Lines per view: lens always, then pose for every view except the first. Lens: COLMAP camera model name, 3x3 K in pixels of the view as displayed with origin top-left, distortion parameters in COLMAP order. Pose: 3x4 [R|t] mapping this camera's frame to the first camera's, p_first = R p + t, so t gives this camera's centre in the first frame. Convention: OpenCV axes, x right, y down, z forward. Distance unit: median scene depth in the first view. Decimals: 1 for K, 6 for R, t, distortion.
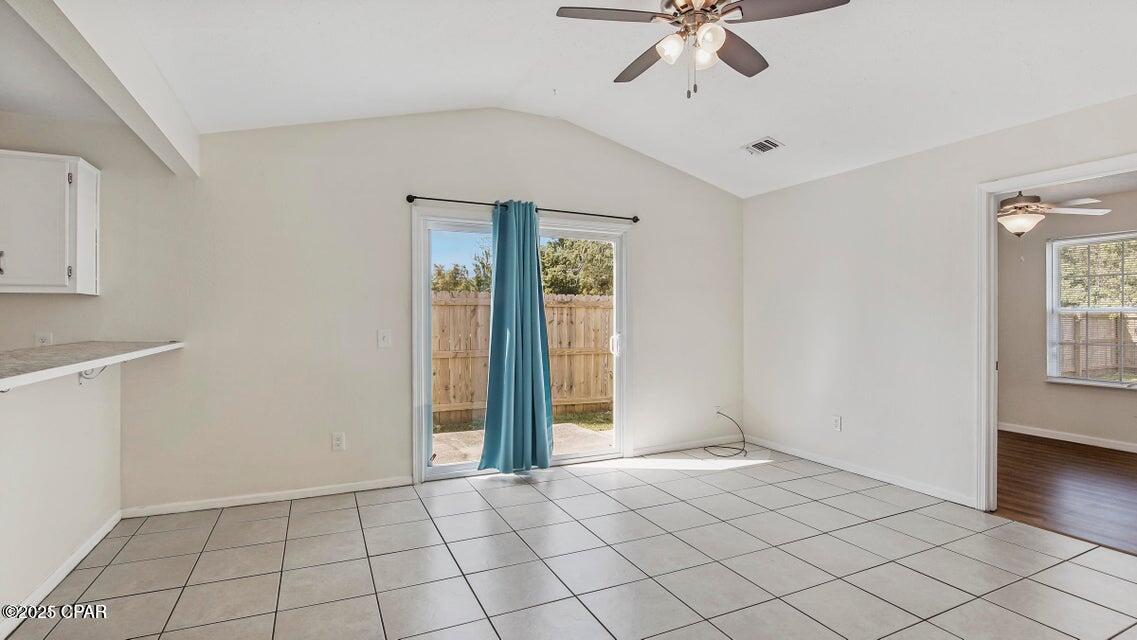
lens RADIAL K [[534.6, 0, 572.3], [0, 534.6, 315.0], [0, 0, 1]] dist [-0.003306, -0.001262]
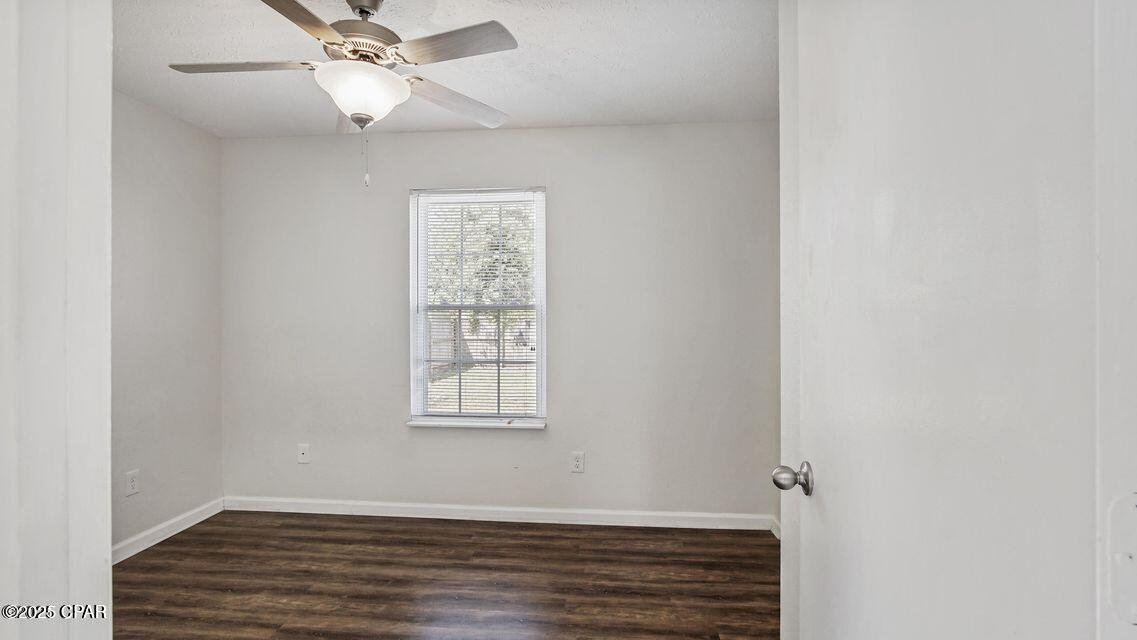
lens RADIAL K [[534.6, 0, 572.8], [0, 534.6, 320.3], [0, 0, 1]] dist [-0.003306, -0.001262]
pose [[0.514596, -0.002642, 0.857429, 0.467768], [-0.003779, 0.999979, 0.005350, 0.001884], [-0.857425, -0.005994, 0.514574, 0.532093]]
